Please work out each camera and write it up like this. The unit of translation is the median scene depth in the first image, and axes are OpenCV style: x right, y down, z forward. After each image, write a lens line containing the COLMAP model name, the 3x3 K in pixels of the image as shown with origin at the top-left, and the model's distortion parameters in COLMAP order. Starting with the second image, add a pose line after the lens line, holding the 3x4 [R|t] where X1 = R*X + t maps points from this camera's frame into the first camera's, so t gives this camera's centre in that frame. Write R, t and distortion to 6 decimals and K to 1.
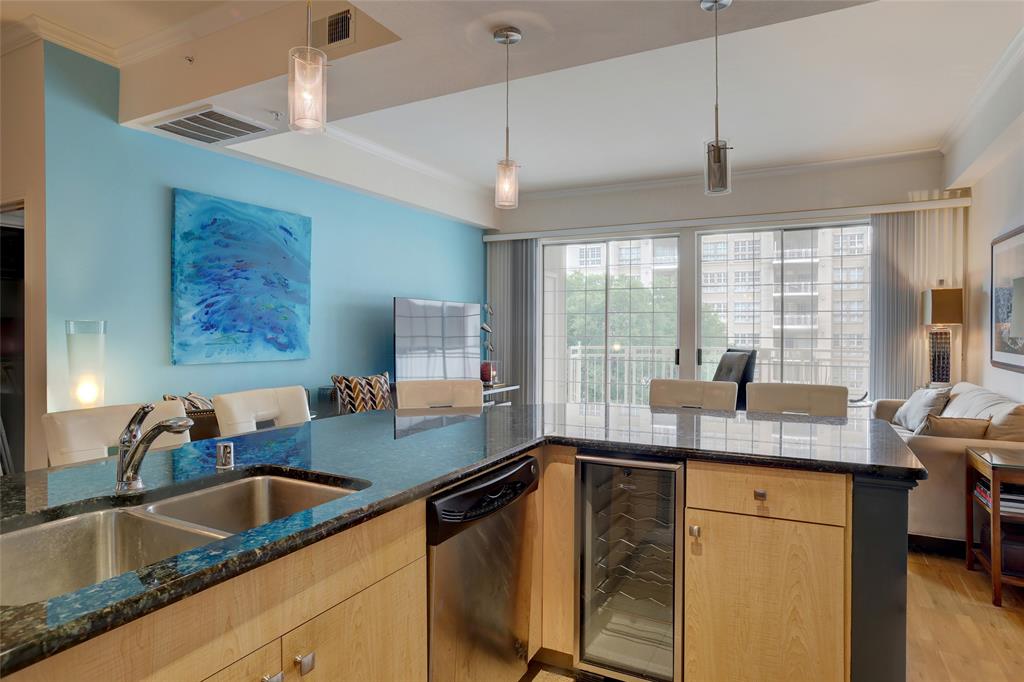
lens RADIAL K [[589.6, 0, 504.5], [0, 589.6, 334.3], [0, 0, 1]] dist [-0.061855, 0.041905]
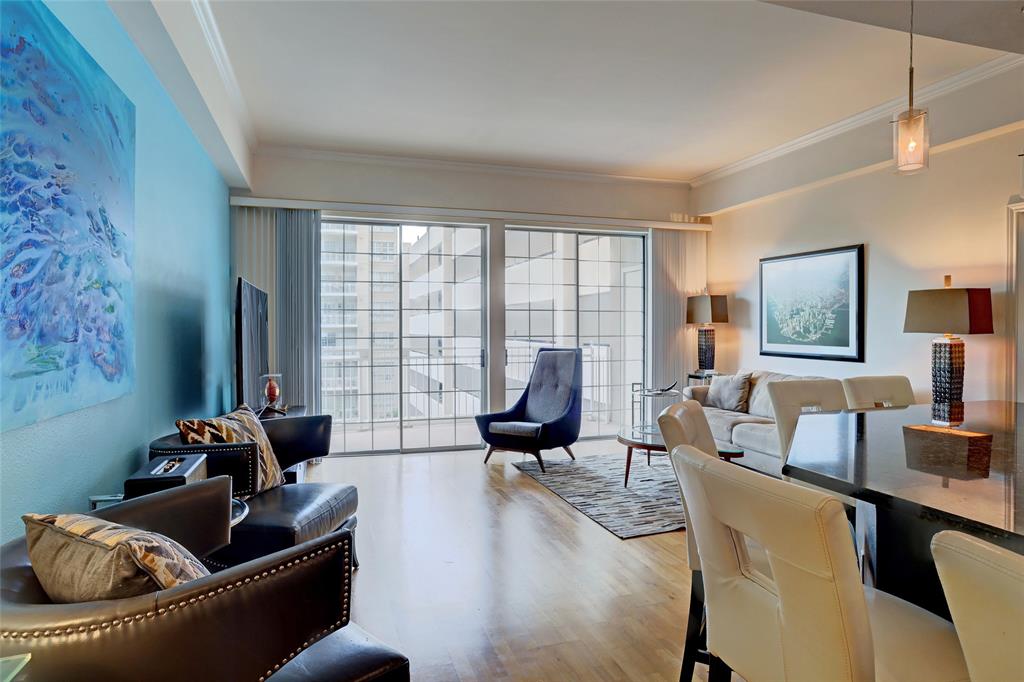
lens RADIAL K [[589.6, 0, 502.9], [0, 589.6, 337.1], [0, 0, 1]] dist [-0.061855, 0.041905]
pose [[0.701146, -0.015406, 0.712851, -0.451087], [0.011329, 0.999881, 0.010466, -0.006095], [-0.712927, 0.000738, 0.701238, 0.426517]]
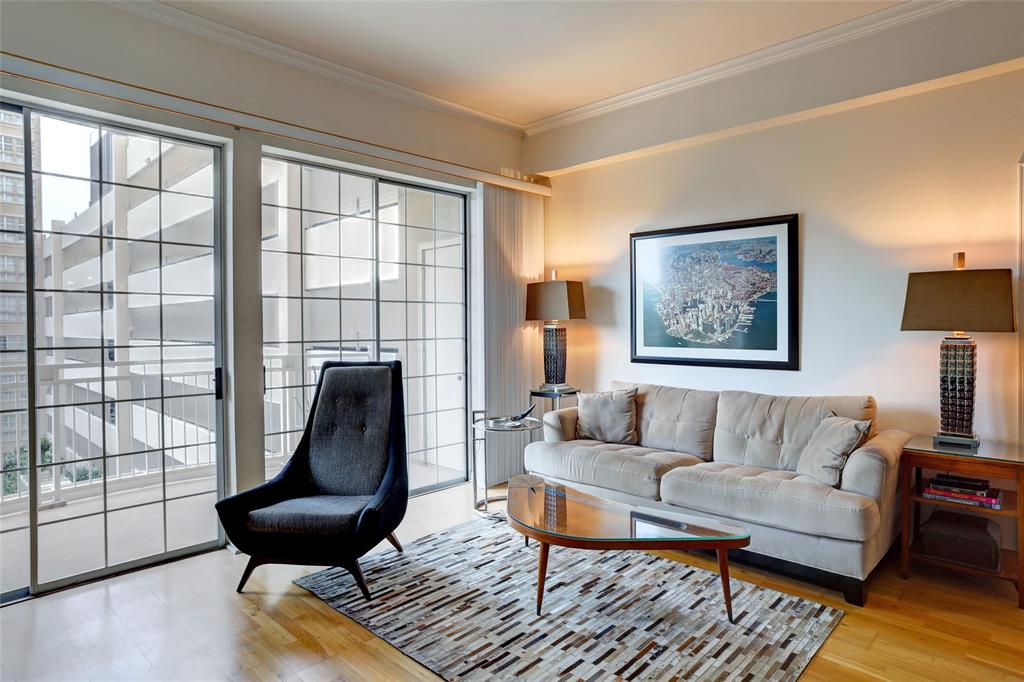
lens RADIAL K [[589.6, 0, 510.3], [0, 589.6, 333.4], [0, 0, 1]] dist [-0.061855, 0.041905]
pose [[0.270939, -0.016916, 0.962448, -0.155449], [0.018475, 0.999753, 0.012371, -0.009338], [-0.962419, 0.014429, 0.271185, 0.814259]]
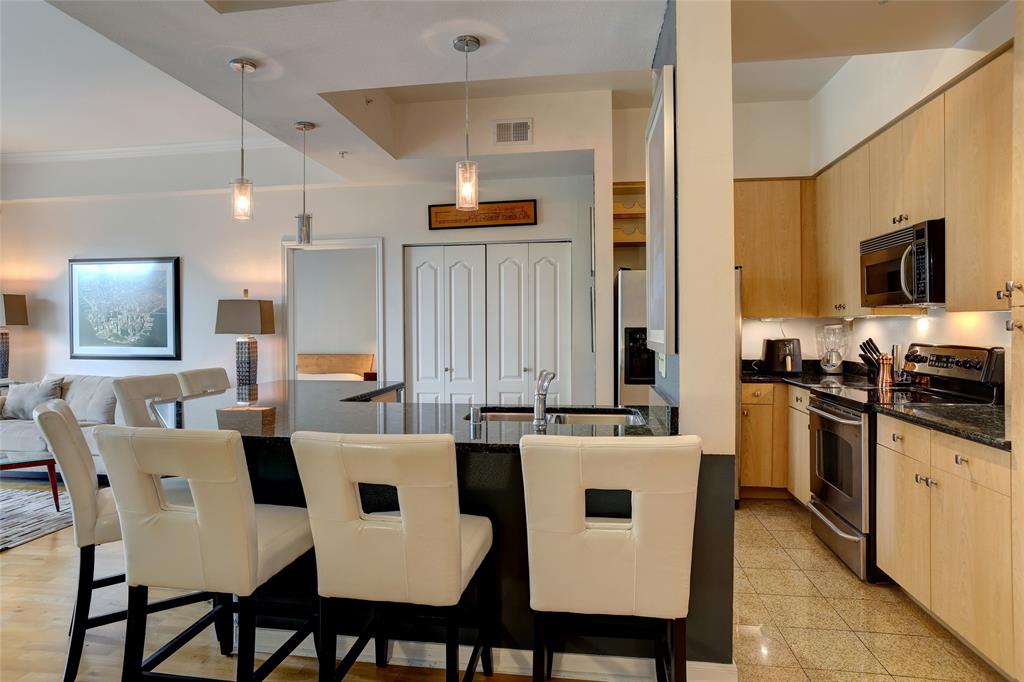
lens RADIAL K [[589.6, 0, 513.5], [0, 589.6, 333.2], [0, 0, 1]] dist [-0.061855, 0.041905]
pose [[-0.335751, -0.009691, 0.941901, -0.595300], [0.014554, 0.999774, 0.015474, -0.006454], [-0.941838, 0.018904, -0.335534, 0.445862]]
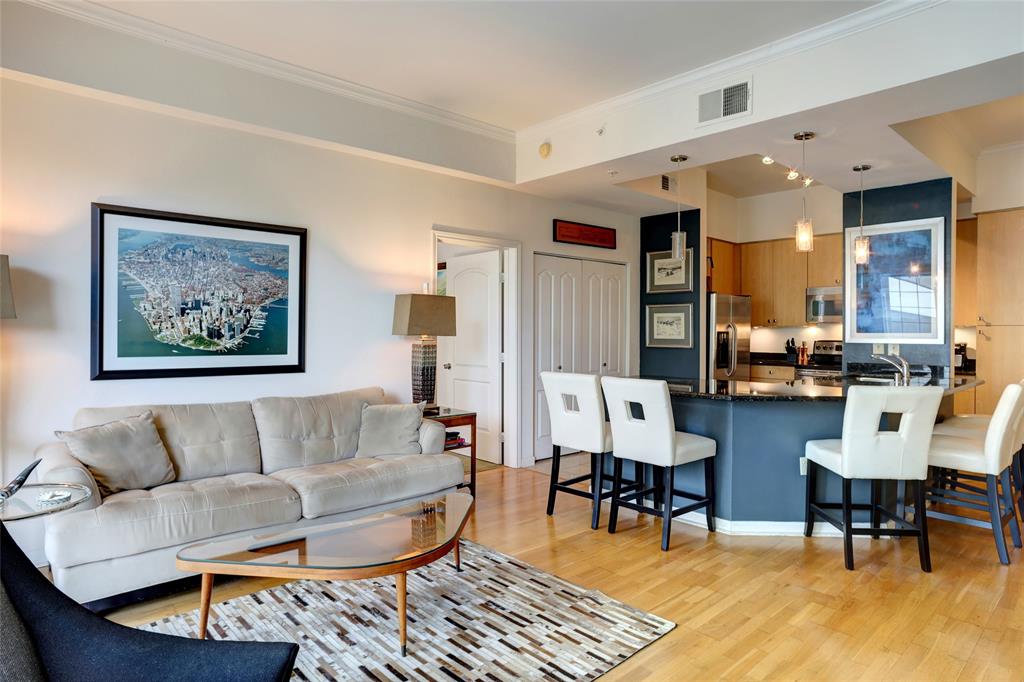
lens RADIAL K [[589.6, 0, 509.6], [0, 589.6, 333.5], [0, 0, 1]] dist [-0.061855, 0.041905]
pose [[-0.943575, -0.009481, 0.331024, 0.109053], [-0.003640, 0.999827, 0.018261, -0.015531], [-0.331140, 0.016025, -0.943445, 1.317525]]
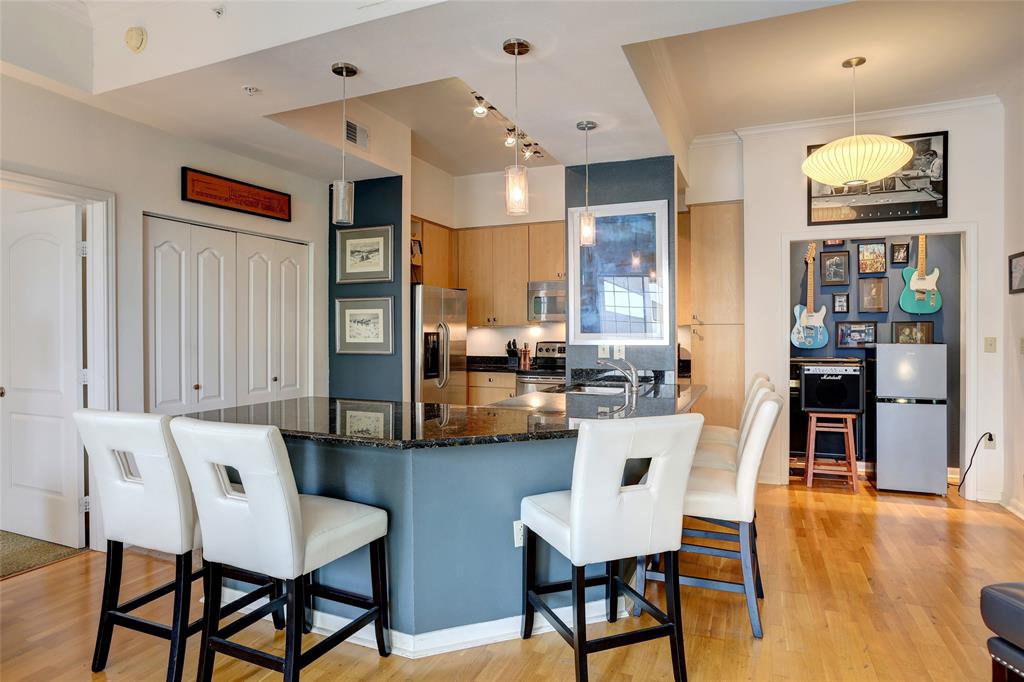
lens RADIAL K [[589.6, 0, 500.0], [0, 589.6, 331.9], [0, 0, 1]] dist [-0.061855, 0.041905]
pose [[-0.997008, -0.001458, -0.077283, 0.055635], [-0.002423, 0.999920, 0.012398, -0.012519], [0.077259, 0.012548, -0.996932, 1.003692]]
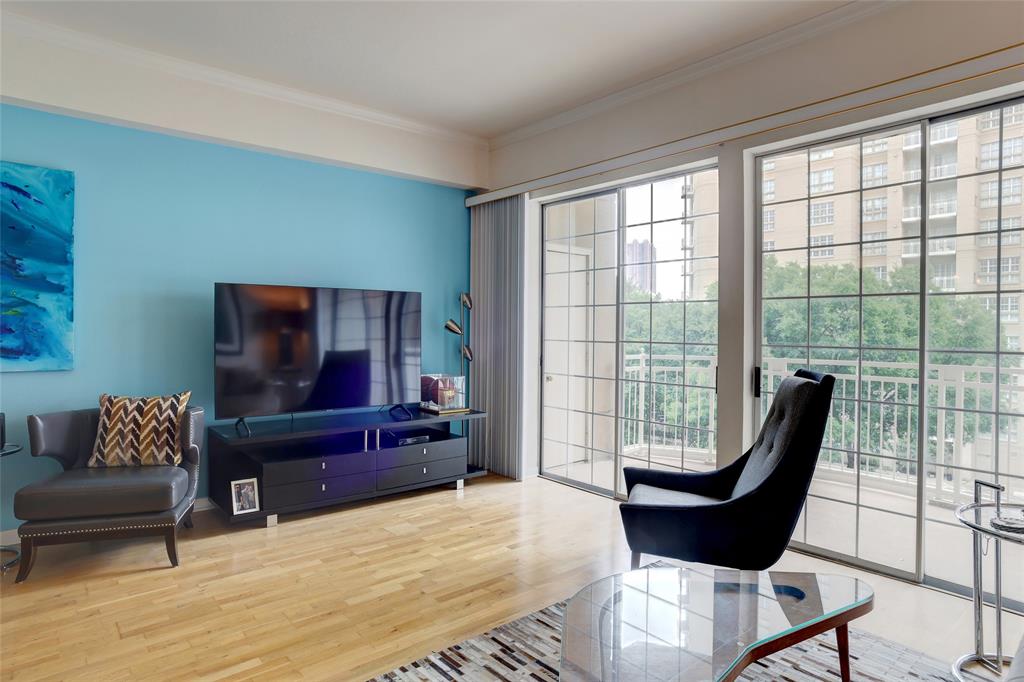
lens RADIAL K [[589.6, 0, 506.6], [0, 589.6, 331.7], [0, 0, 1]] dist [-0.061855, 0.041905]
pose [[0.926934, 0.007248, -0.375154, 0.412968], [-0.007767, 0.999970, 0.000128, -0.008618], [0.375143, 0.002795, 0.926963, 0.532868]]
